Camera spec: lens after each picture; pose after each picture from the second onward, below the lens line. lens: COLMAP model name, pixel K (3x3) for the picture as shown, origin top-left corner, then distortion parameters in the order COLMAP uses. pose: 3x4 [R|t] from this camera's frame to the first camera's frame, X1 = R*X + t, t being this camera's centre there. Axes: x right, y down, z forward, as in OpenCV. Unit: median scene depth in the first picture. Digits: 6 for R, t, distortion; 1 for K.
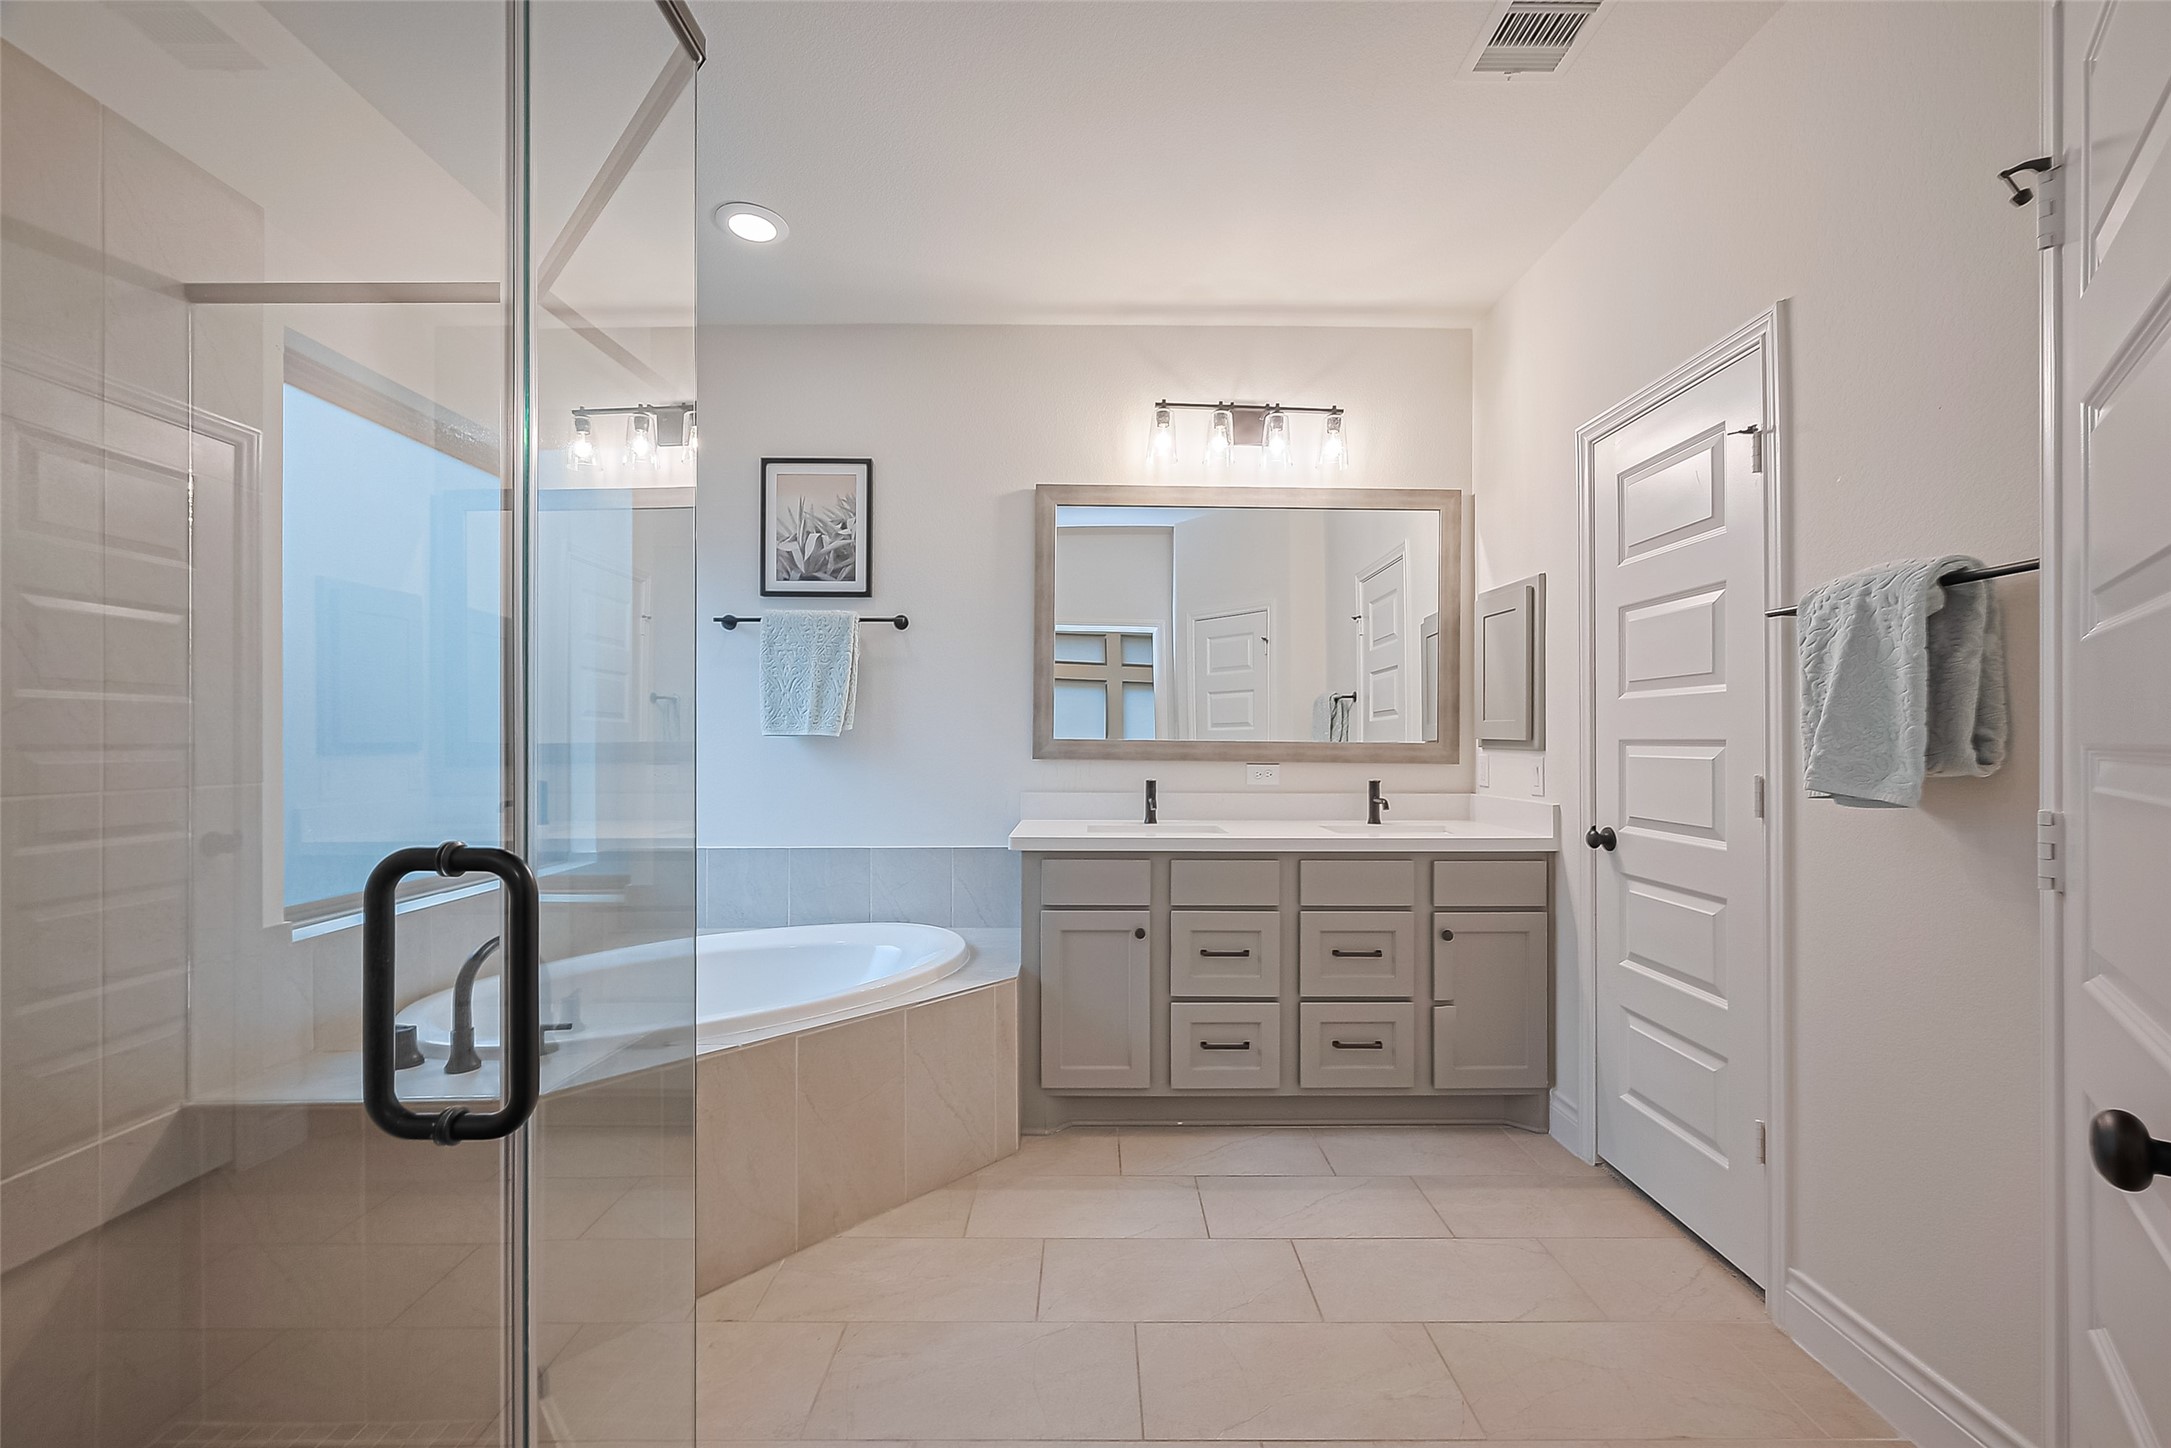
lens RADIAL K [[863.6, 0, 1088.3], [0, 863.6, 733.5], [0, 0, 1]] dist [0.000148, -0.000285]
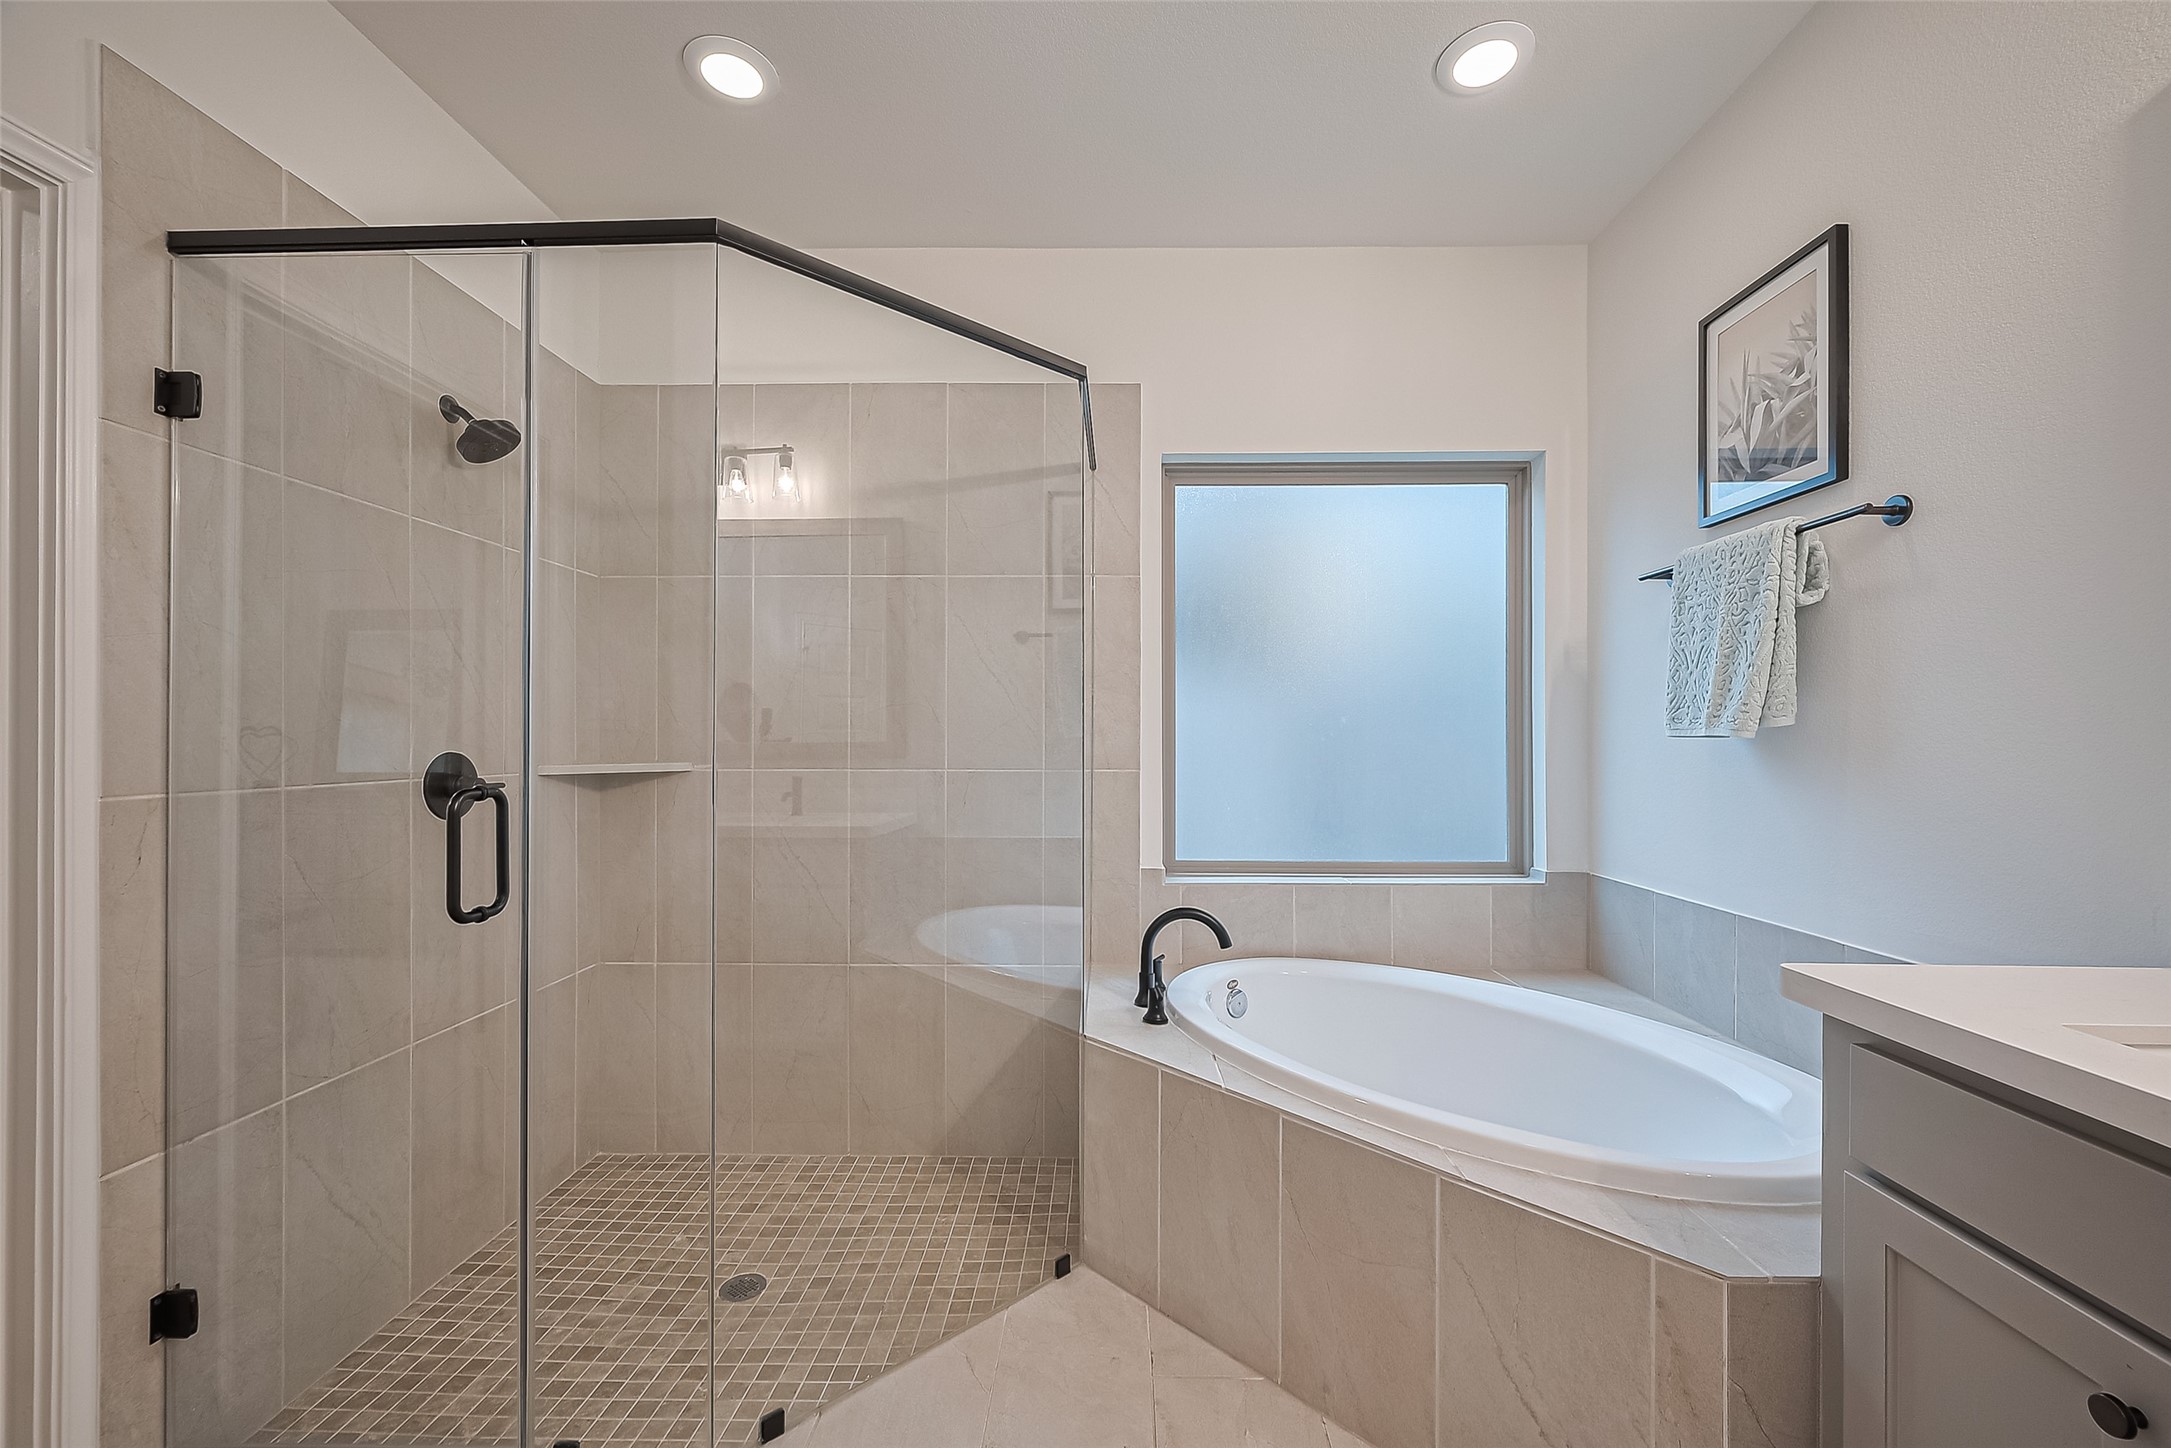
lens RADIAL K [[863.6, 0, 1090.9], [0, 863.6, 725.8], [0, 0, 1]] dist [0.000148, -0.000285]
pose [[-0.053260, -0.013487, -0.998490, 0.309586], [0.011731, 0.999831, -0.014131, -0.002477], [0.998512, -0.012466, -0.053093, 0.559699]]
